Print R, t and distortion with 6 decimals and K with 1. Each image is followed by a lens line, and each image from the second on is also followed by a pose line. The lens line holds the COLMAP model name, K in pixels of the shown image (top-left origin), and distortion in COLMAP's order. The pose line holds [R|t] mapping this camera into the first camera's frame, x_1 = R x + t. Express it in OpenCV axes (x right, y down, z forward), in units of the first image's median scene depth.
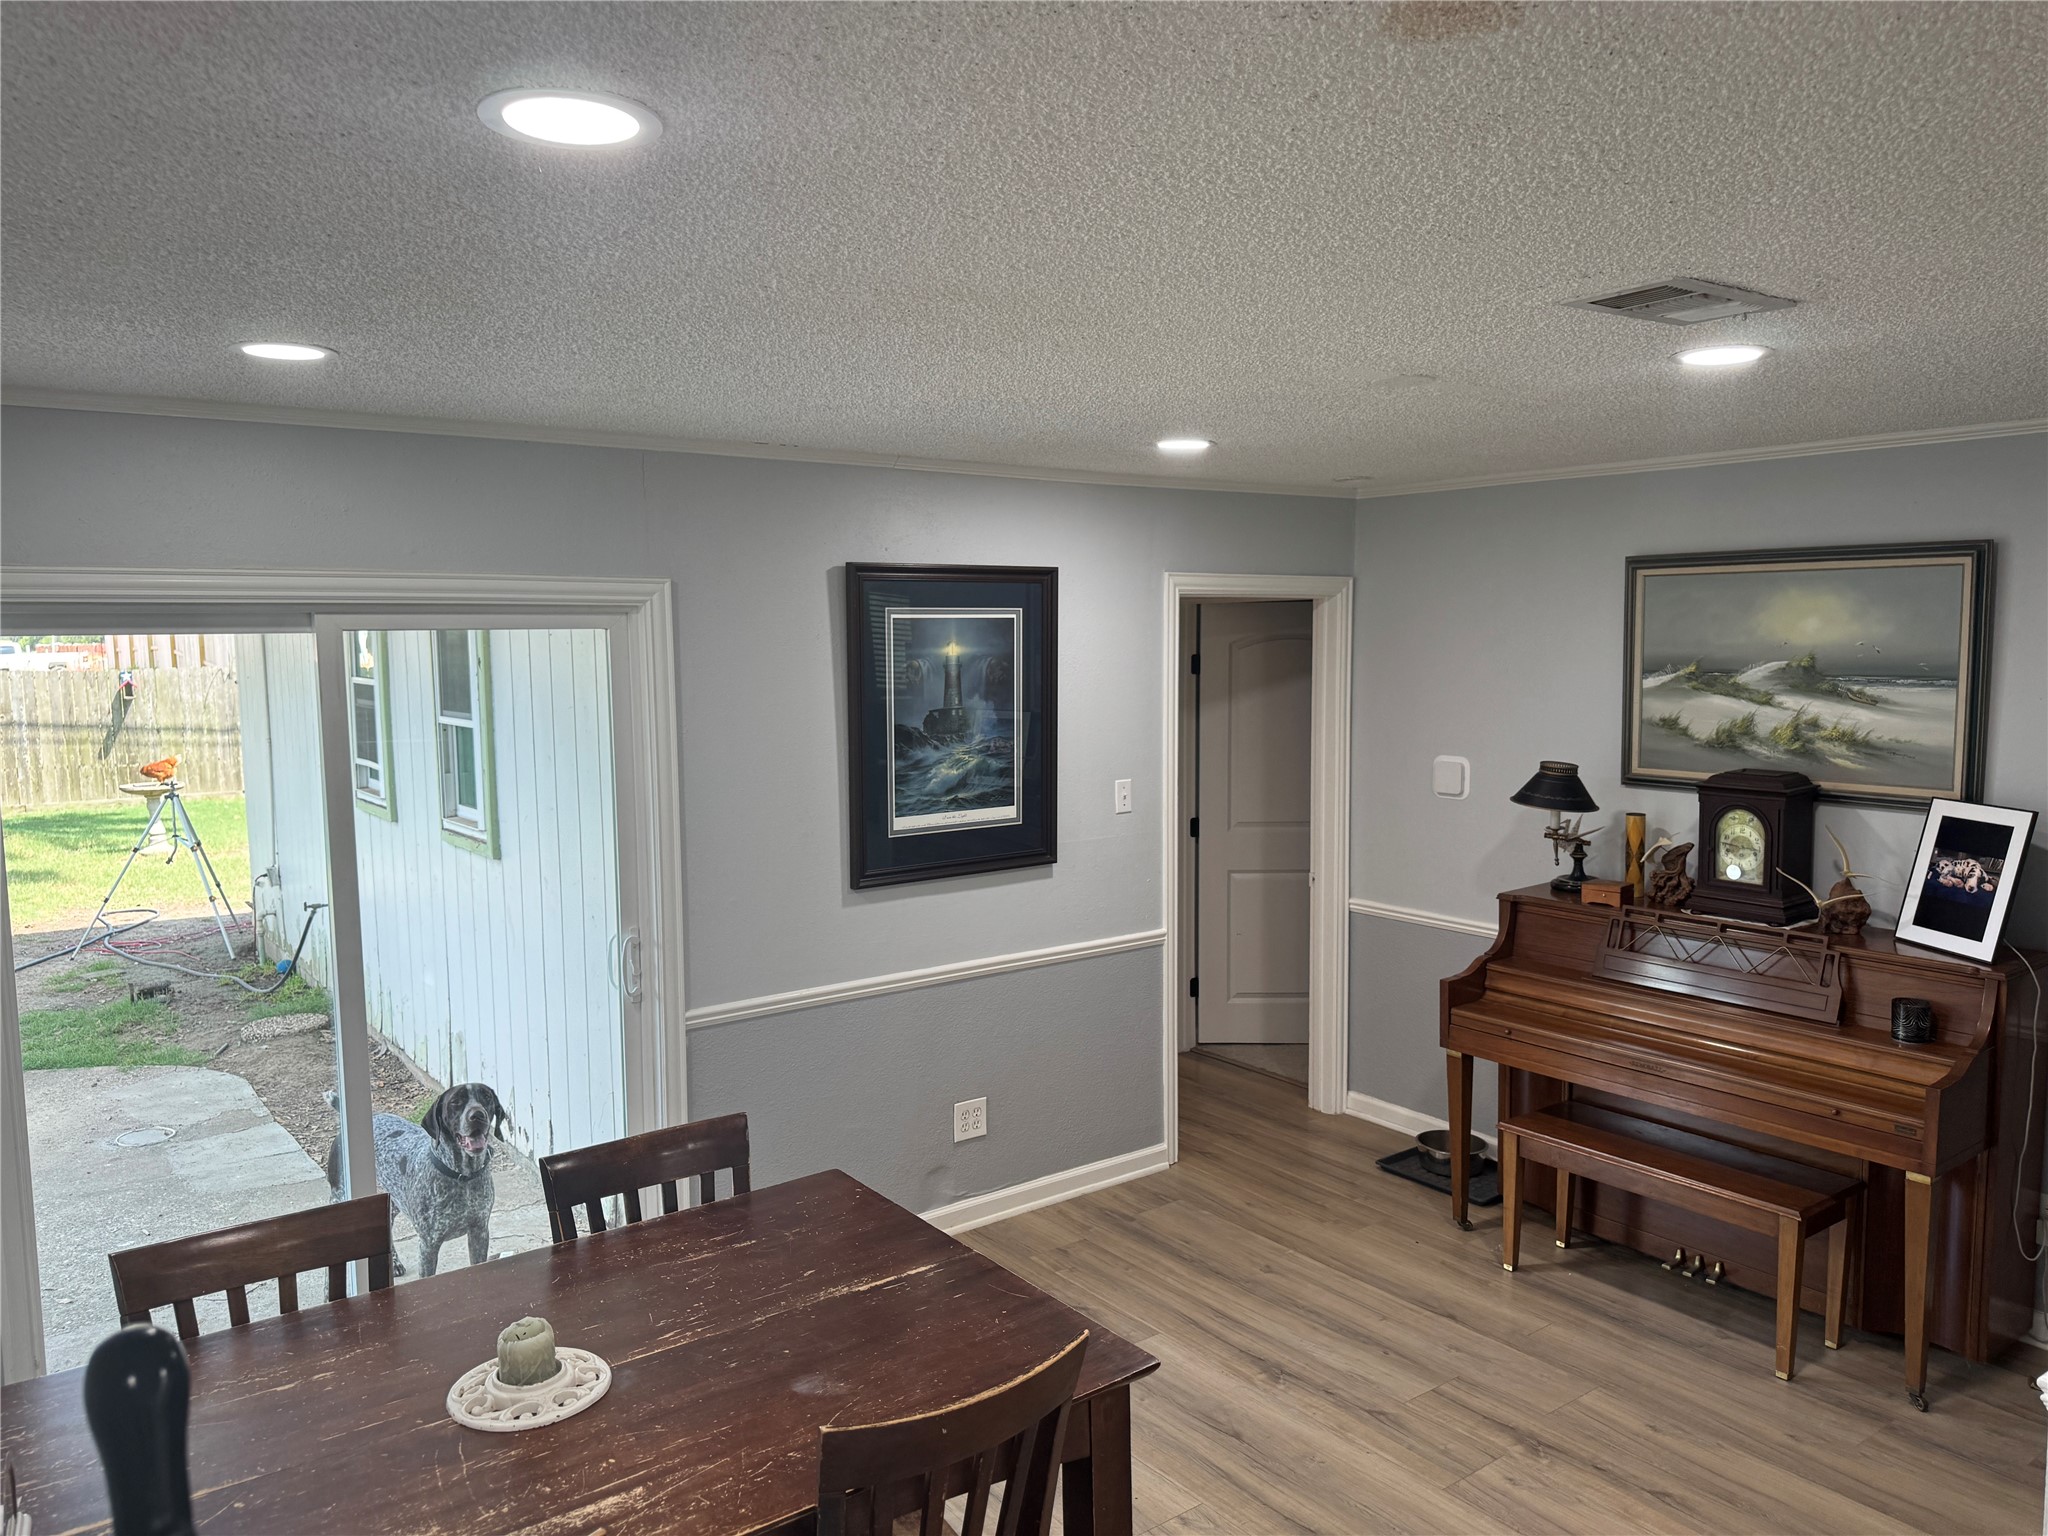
lens RADIAL K [[1454.7, 0, 1026.4], [0, 1454.7, 769.9], [0, 0, 1]] dist [0.013436, -0.001047]
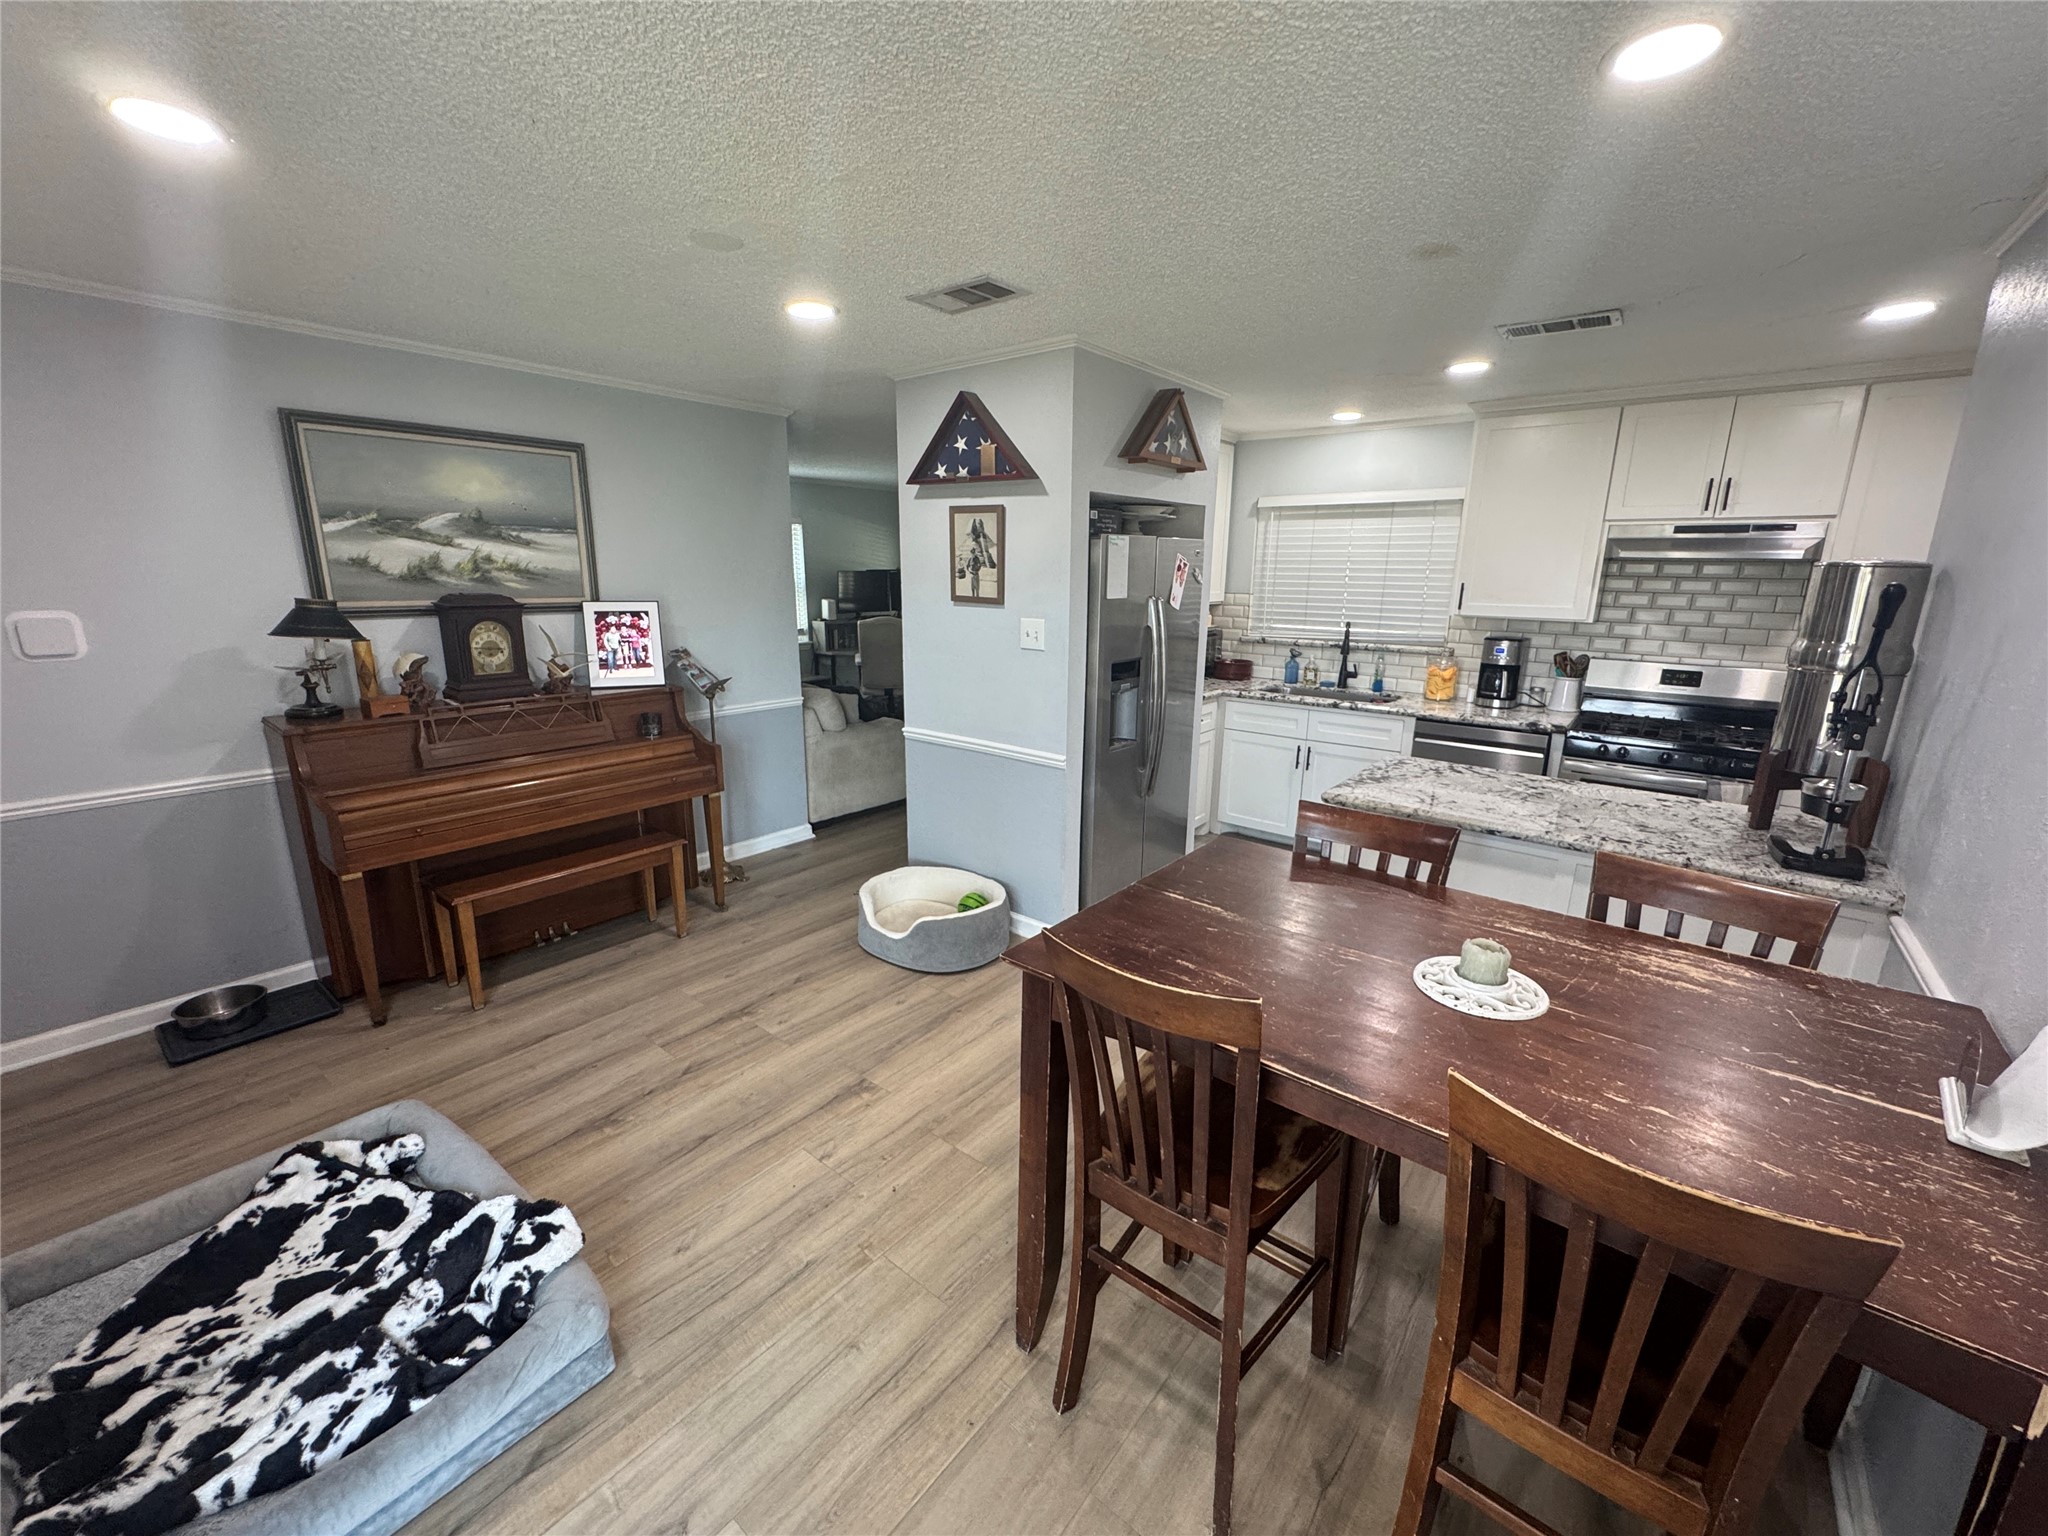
lens RADIAL K [[822.8, 0, 1017.1], [0, 822.8, 764.4], [0, 0, 1]] dist [-0.000282, -0.000040]
pose [[-0.232951, -0.216594, 0.948062, -0.393108], [0.086098, 0.966461, 0.241952, 0.012727], [-0.968670, 0.137990, -0.206489, 0.676552]]
